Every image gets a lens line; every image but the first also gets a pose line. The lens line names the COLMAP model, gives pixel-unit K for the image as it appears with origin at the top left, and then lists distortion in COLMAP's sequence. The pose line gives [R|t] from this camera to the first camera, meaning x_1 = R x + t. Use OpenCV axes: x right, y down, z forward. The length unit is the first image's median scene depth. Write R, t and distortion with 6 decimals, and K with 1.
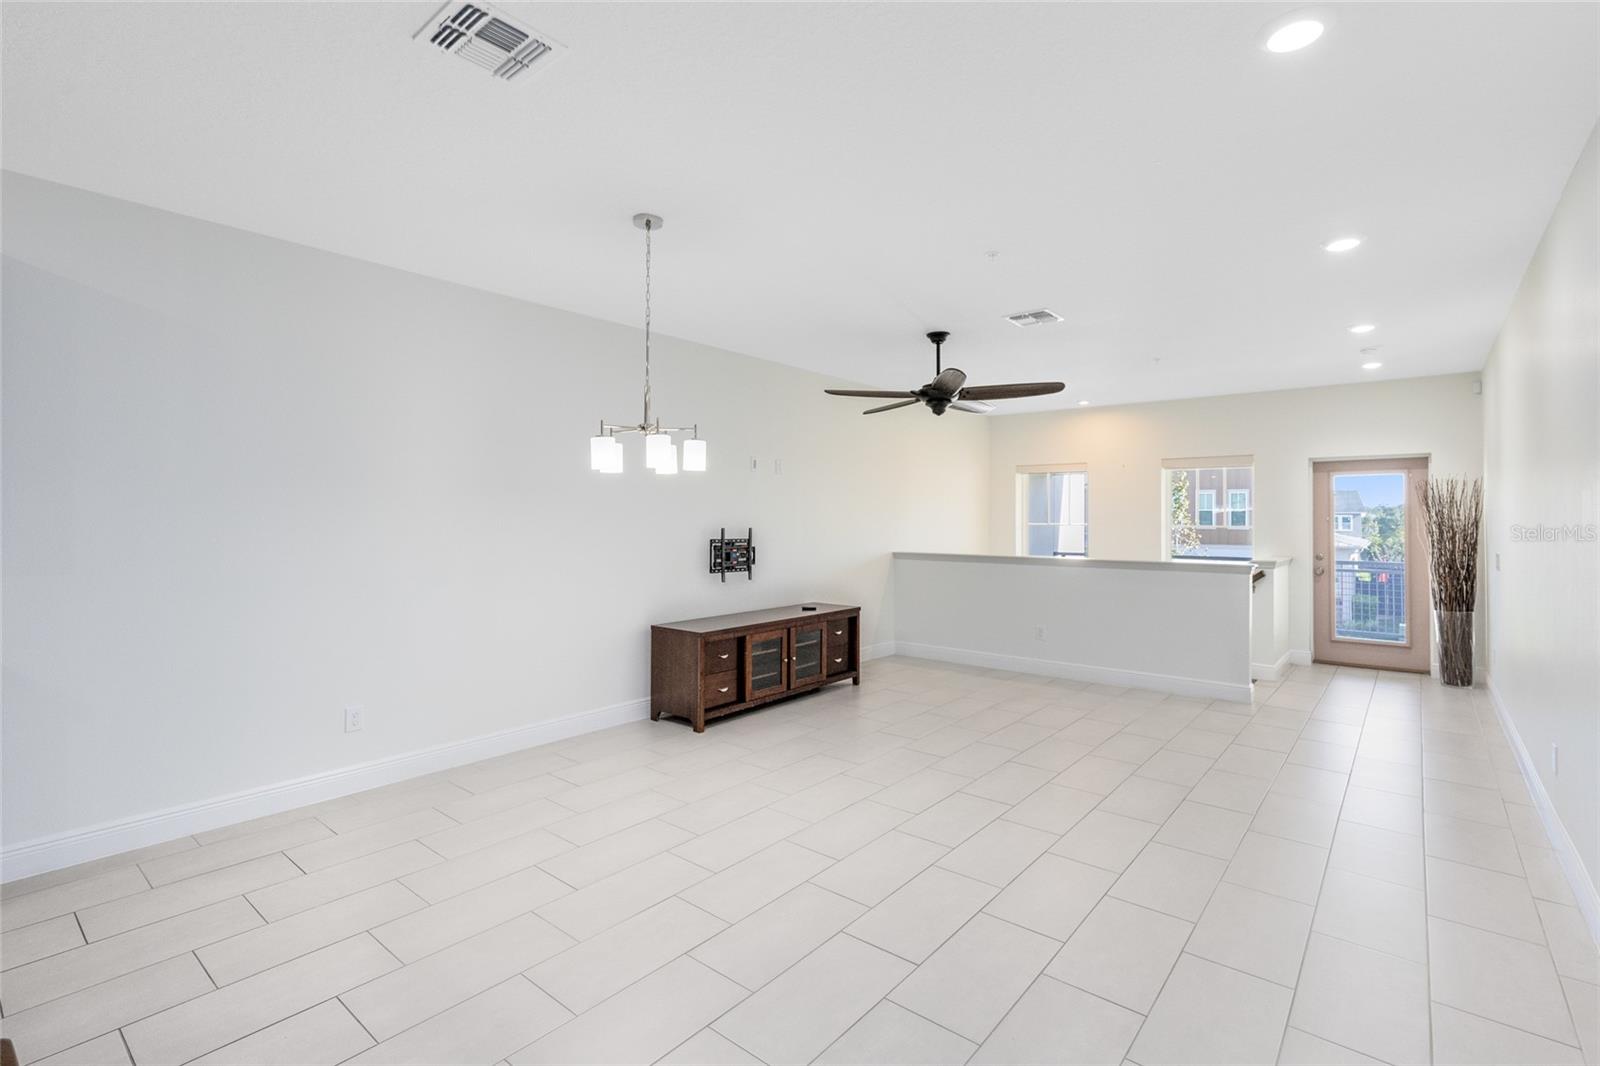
lens RADIAL K [[729.7, 0, 794.4], [0, 729.7, 511.5], [0, 0, 1]] dist [0.010659, 0.000417]
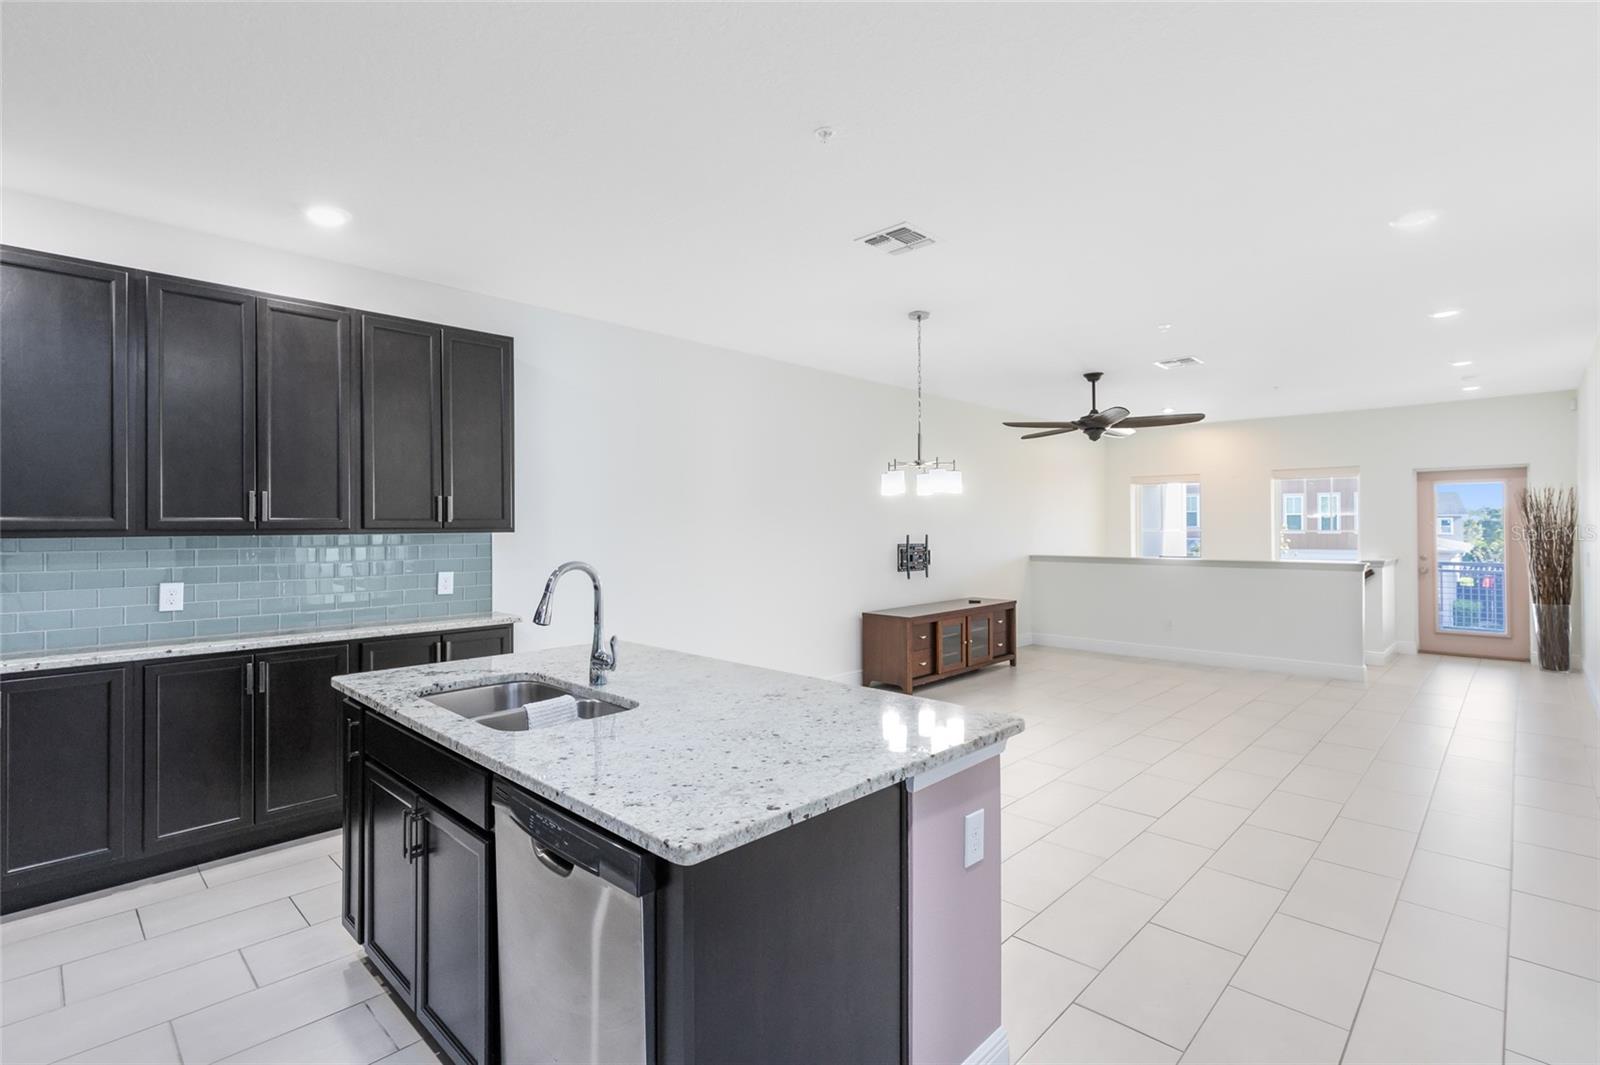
lens RADIAL K [[729.7, 0, 810.5], [0, 729.7, 519.9], [0, 0, 1]] dist [0.010659, 0.000417]
pose [[0.997670, -0.008107, -0.067741, -0.159534], [0.008189, 0.999966, 0.000939, -0.004197], [0.067731, -0.001492, 0.997703, -0.205647]]
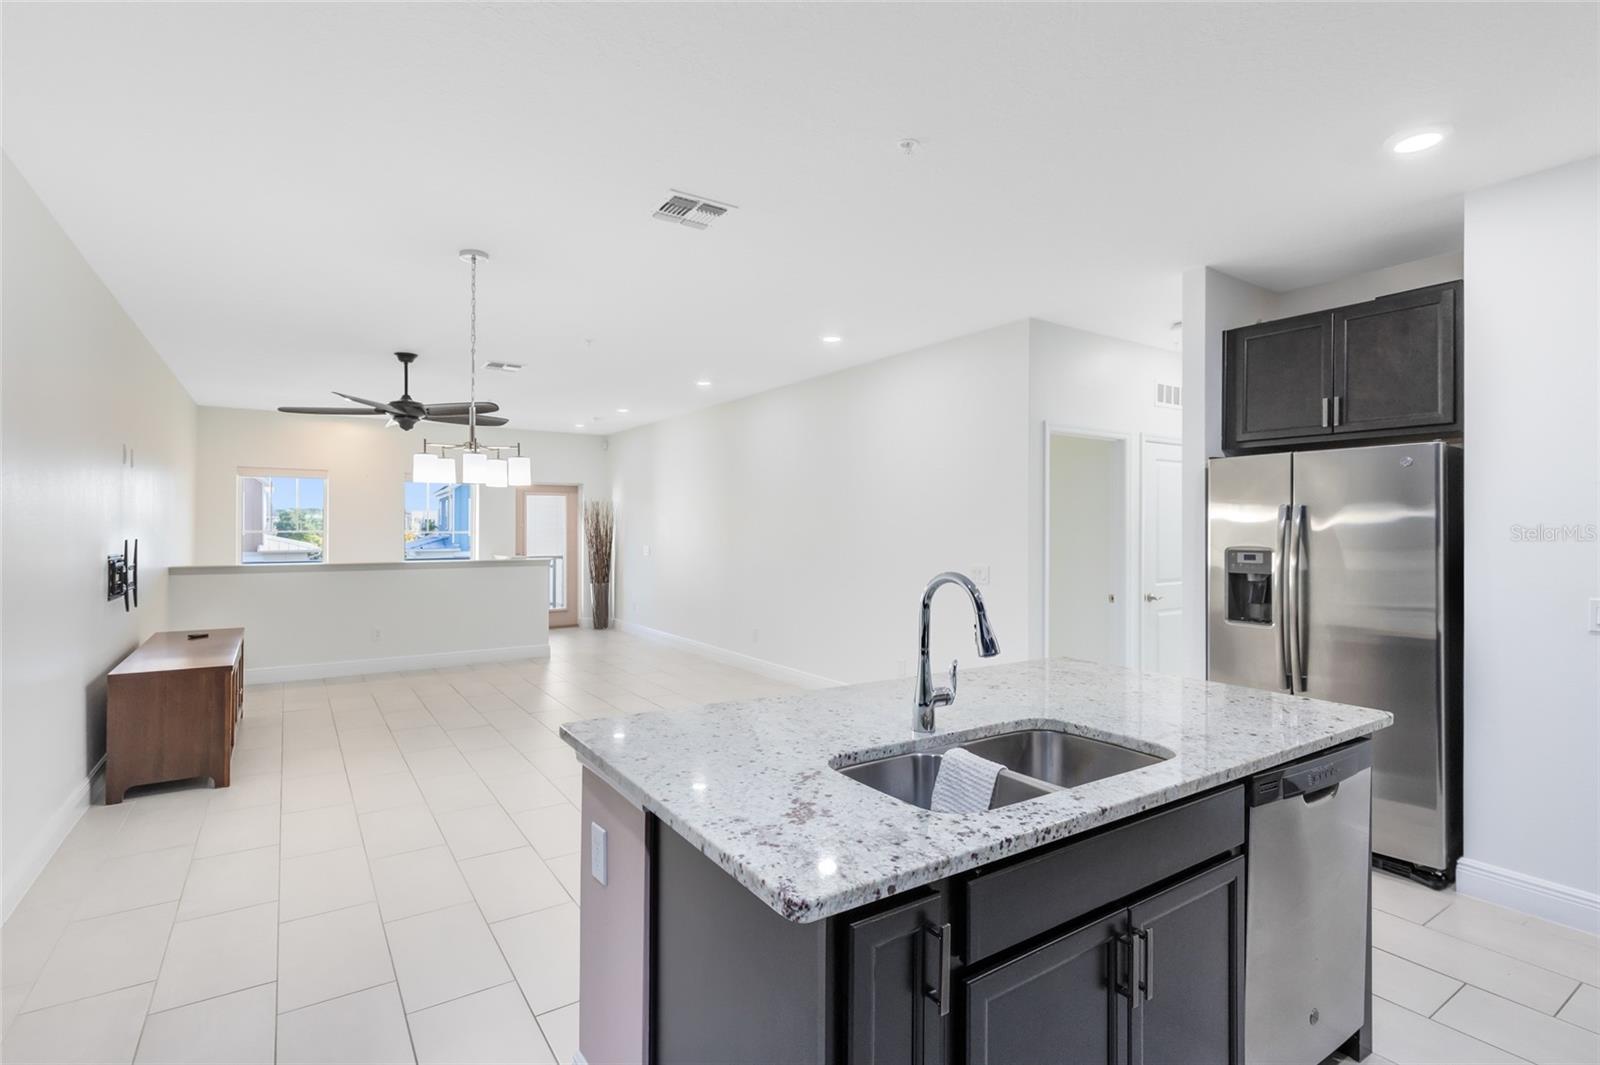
lens RADIAL K [[758.2, 0, 797.8], [0, 758.2, 527.0], [0, 0, 1]] dist [0.002236, 0.000112]
pose [[0.294944, -0.001805, 0.955513, -0.572355], [-0.011575, 0.999918, 0.005462, -0.002439], [-0.955444, -0.012671, 0.294899, 0.101094]]
